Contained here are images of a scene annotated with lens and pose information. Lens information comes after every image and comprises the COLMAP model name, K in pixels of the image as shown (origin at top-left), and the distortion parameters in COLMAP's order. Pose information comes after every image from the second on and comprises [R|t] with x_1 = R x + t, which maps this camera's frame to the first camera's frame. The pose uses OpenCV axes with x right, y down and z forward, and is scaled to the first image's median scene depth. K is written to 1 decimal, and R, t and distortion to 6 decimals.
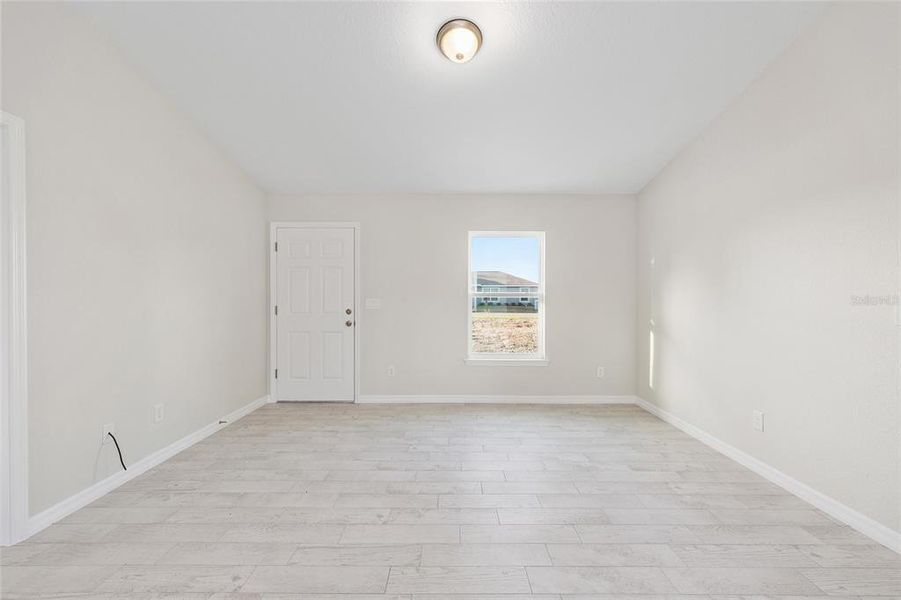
lens RADIAL K [[364.1, 0, 449.8], [0, 364.1, 302.4], [0, 0, 1]] dist [-0.001066, 0.000521]
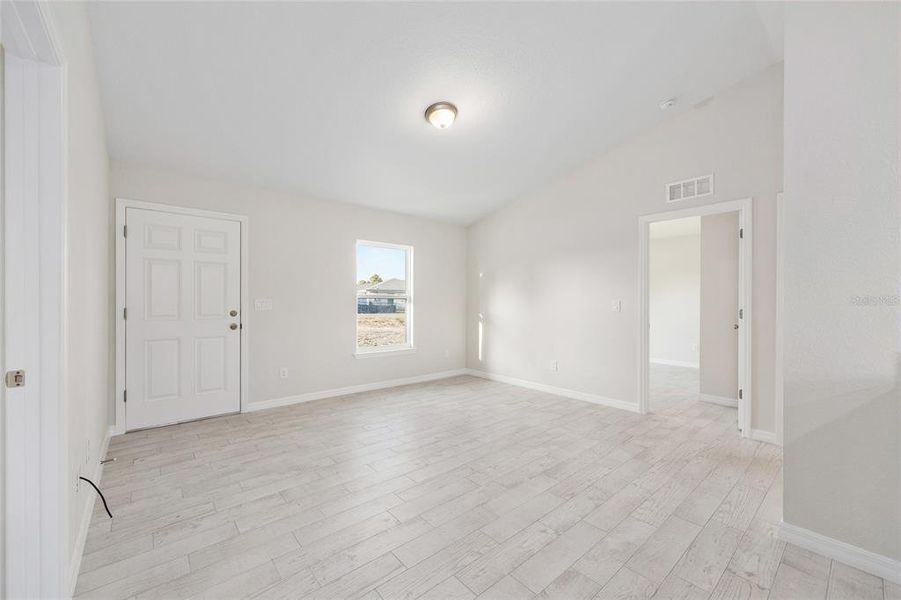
lens RADIAL K [[364.1, 0, 455.2], [0, 364.1, 303.4], [0, 0, 1]] dist [-0.001066, 0.000521]
pose [[0.751120, -0.003525, 0.660156, -0.519808], [0.003215, 0.999993, 0.001682, 0.000523], [-0.660158, 0.000859, 0.751126, -0.047335]]
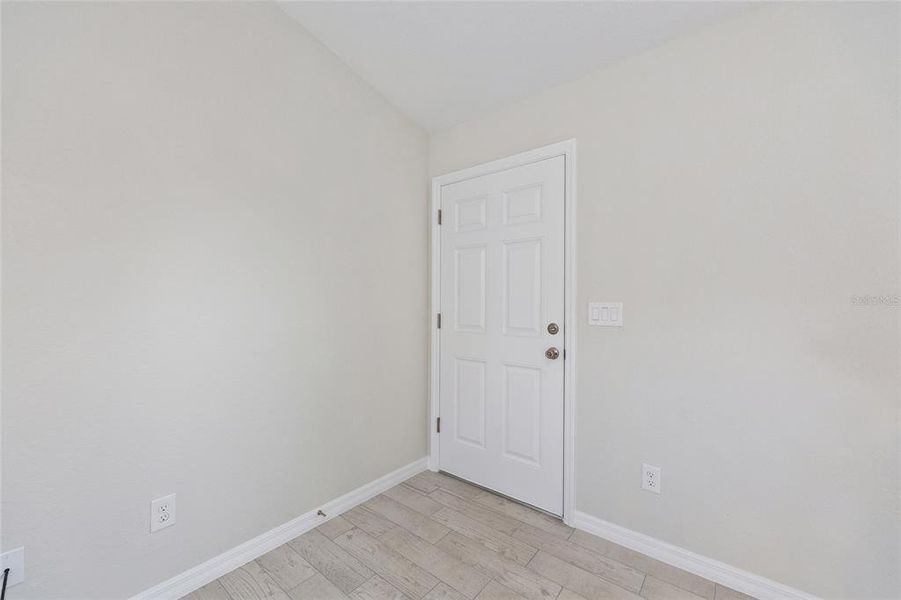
lens RADIAL K [[364.1, 0, 449.5], [0, 364.1, 300.1], [0, 0, 1]] dist [-0.001066, 0.000521]
pose [[0.781576, 0.000409, -0.623810, -0.092540], [-0.009631, 0.999889, -0.011411, -0.006993], [0.623736, 0.014926, 0.781492, 0.601855]]
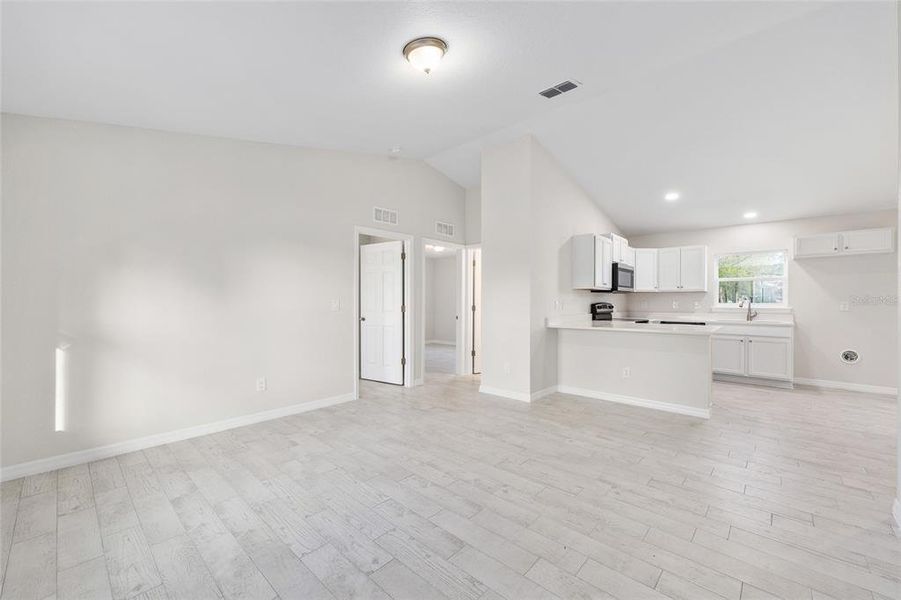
lens RADIAL K [[364.1, 0, 452.2], [0, 364.1, 297.7], [0, 0, 1]] dist [-0.001066, 0.000521]
pose [[-0.747568, 0.001624, 0.664183, -0.446366], [0.001823, 0.999998, -0.000393, -0.009573], [-0.664183, 0.000917, -0.747570, 1.061052]]
